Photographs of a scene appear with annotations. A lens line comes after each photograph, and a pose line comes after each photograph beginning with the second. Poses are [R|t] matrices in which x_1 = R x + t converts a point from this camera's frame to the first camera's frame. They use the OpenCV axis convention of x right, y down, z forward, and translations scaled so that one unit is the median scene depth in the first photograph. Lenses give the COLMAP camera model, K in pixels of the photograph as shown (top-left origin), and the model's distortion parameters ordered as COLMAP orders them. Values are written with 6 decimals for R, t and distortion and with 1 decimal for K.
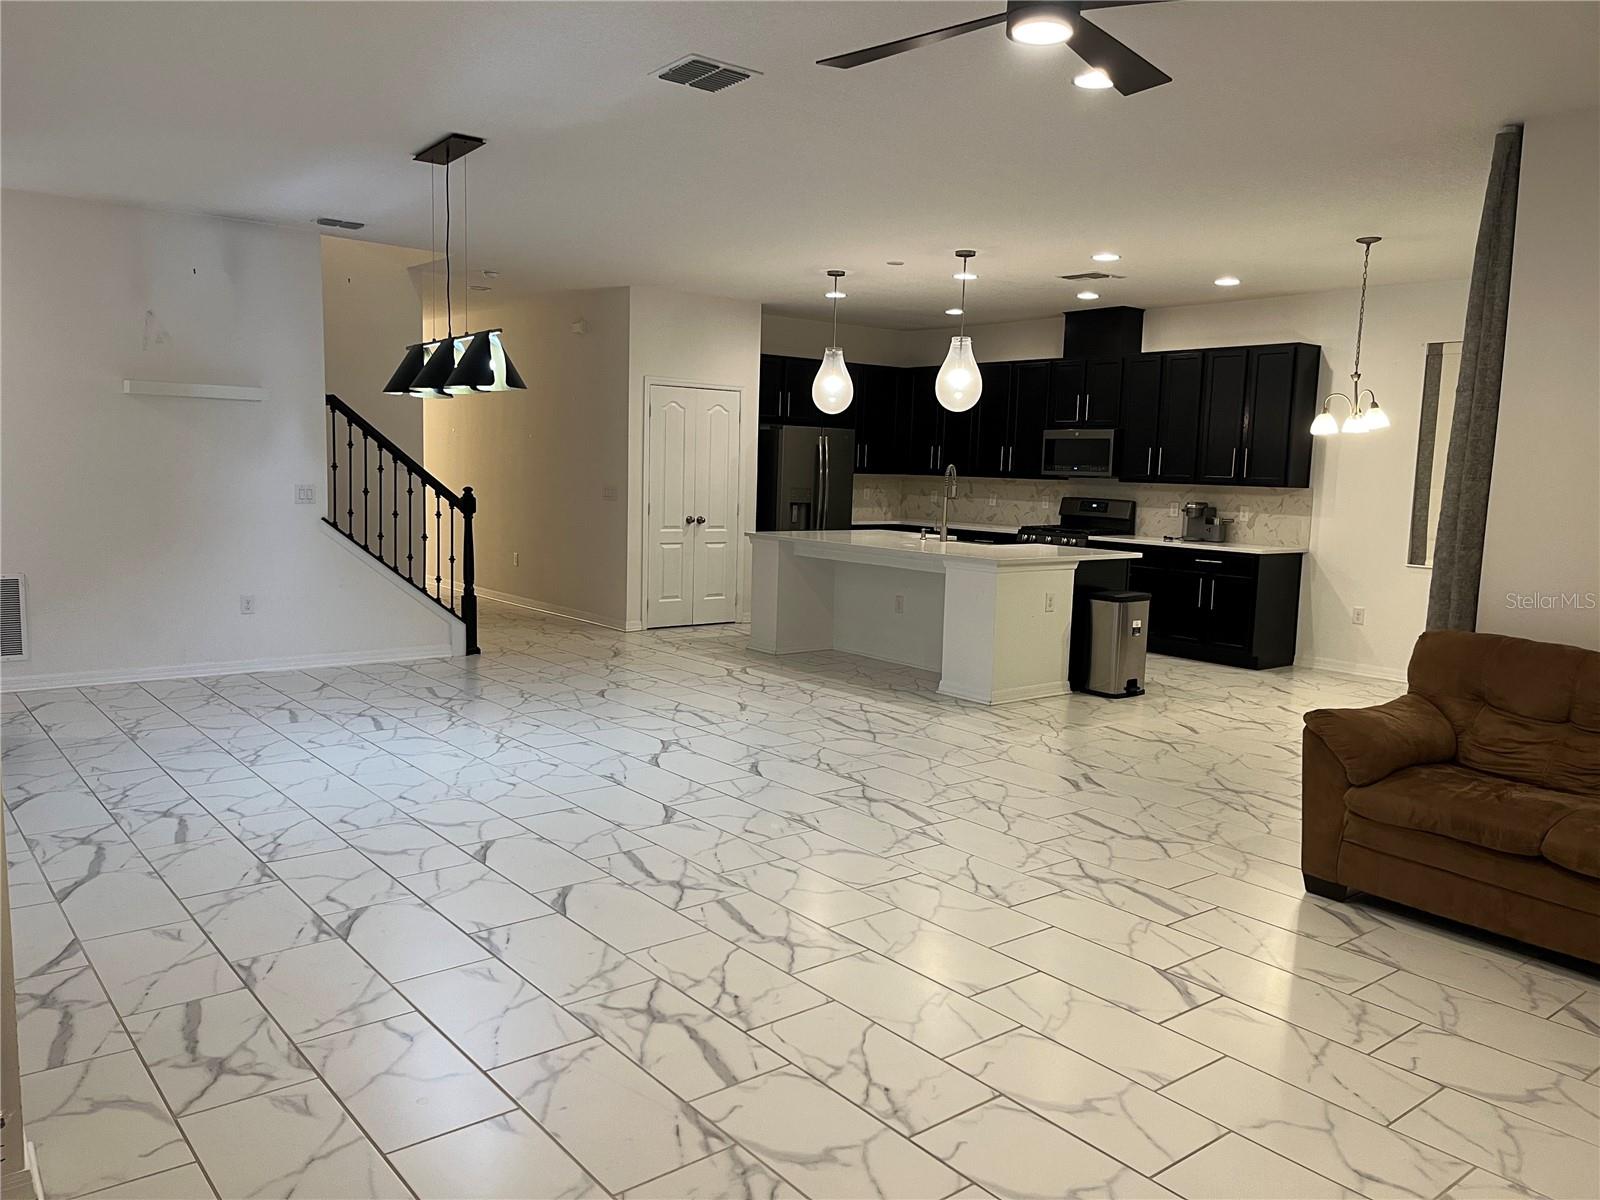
lens RADIAL K [[1210.2, 0, 803.7], [0, 1210.2, 603.4], [0, 0, 1]] dist [0.009381, -0.004523]
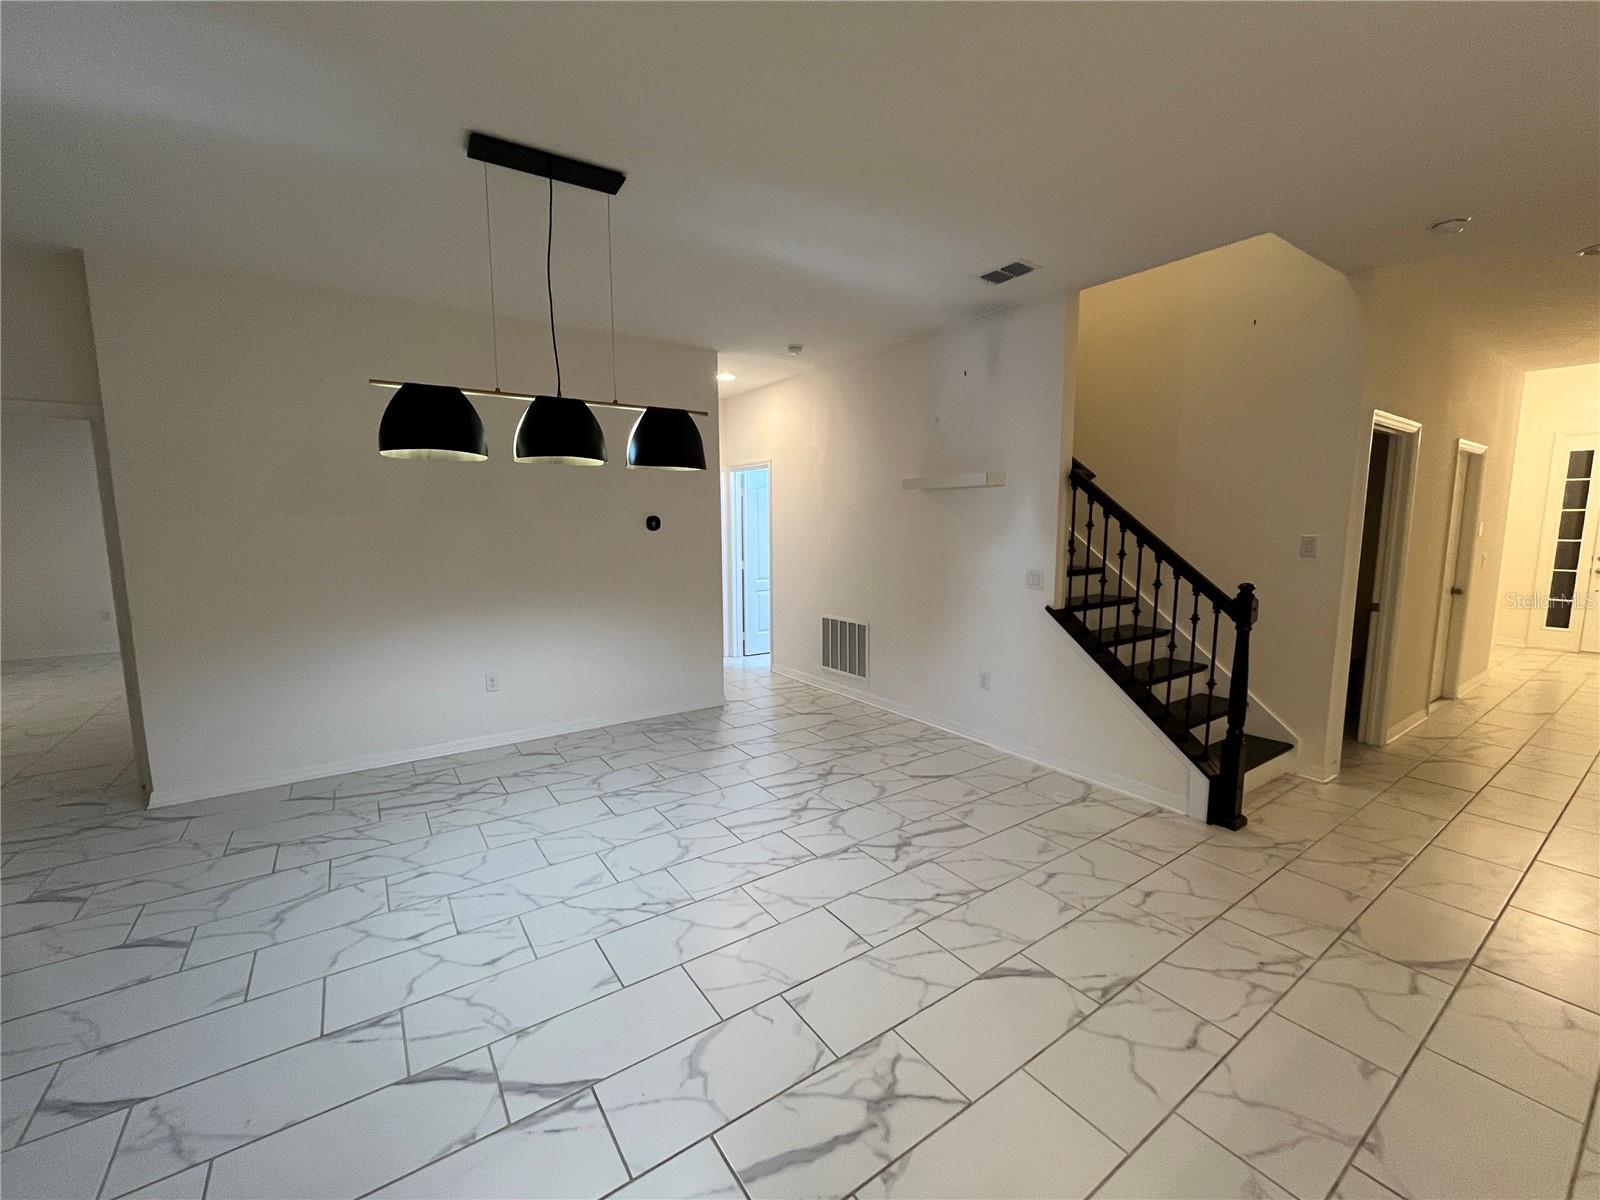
lens RADIAL K [[648.2, 0, 801.8], [0, 648.2, 600.6], [0, 0, 1]] dist [-0.003292, -0.000897]
pose [[-0.074624, 0.090374, -0.993108, 0.088235], [-0.116237, 0.988308, 0.098671, -0.084832], [0.990414, 0.122799, -0.063247, 0.705771]]
